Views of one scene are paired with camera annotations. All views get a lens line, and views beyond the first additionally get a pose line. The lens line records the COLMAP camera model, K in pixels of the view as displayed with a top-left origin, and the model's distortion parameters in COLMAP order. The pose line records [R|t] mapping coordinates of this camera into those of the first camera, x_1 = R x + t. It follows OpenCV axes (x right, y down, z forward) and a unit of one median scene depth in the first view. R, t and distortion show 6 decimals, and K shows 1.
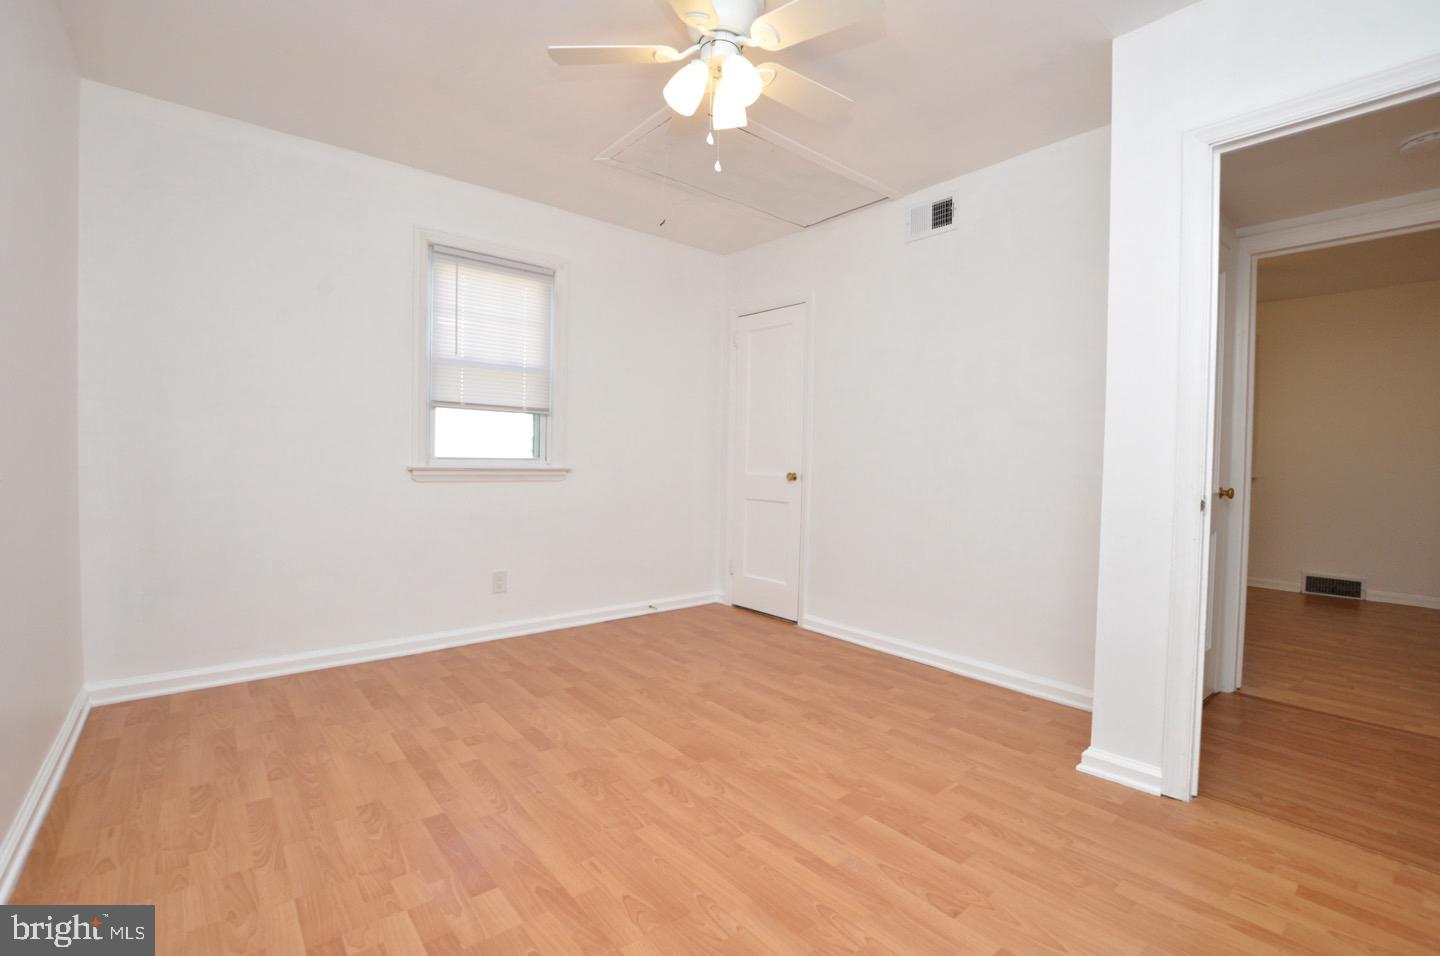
lens RADIAL K [[631.7, 0, 715.7], [0, 631.7, 483.3], [0, 0, 1]] dist [-0.034209, 0.005647]
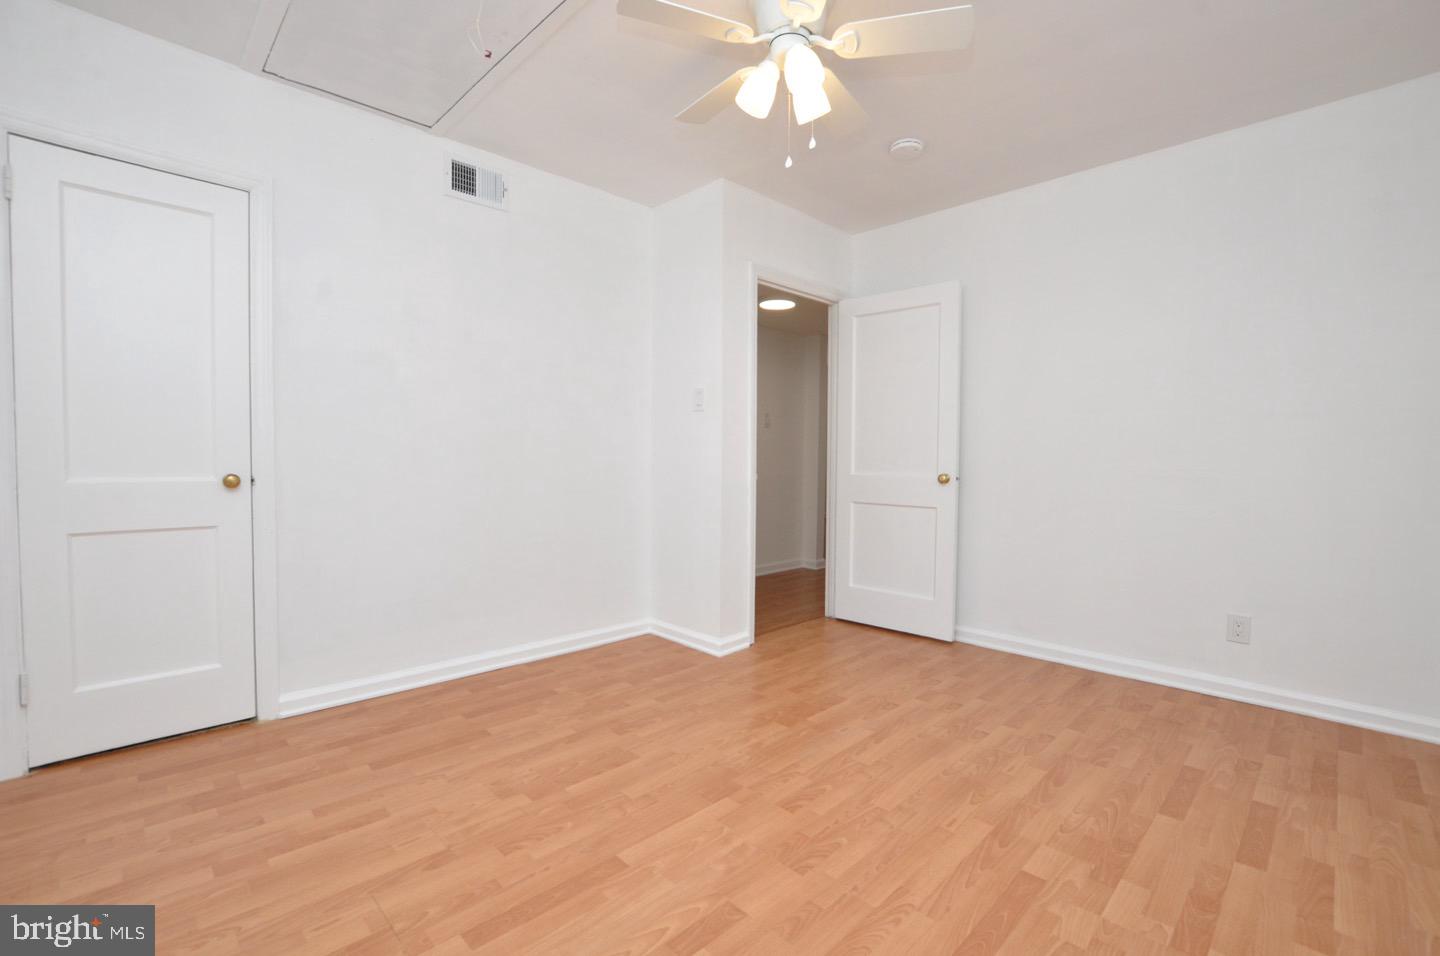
lens RADIAL K [[631.7, 0, 721.9], [0, 631.7, 489.2], [0, 0, 1]] dist [-0.034209, 0.005647]
pose [[-0.085525, -0.073283, 0.993637, -0.906924], [0.025709, 0.996797, 0.075728, -0.064875], [-0.996004, 0.032022, -0.083367, 1.088965]]
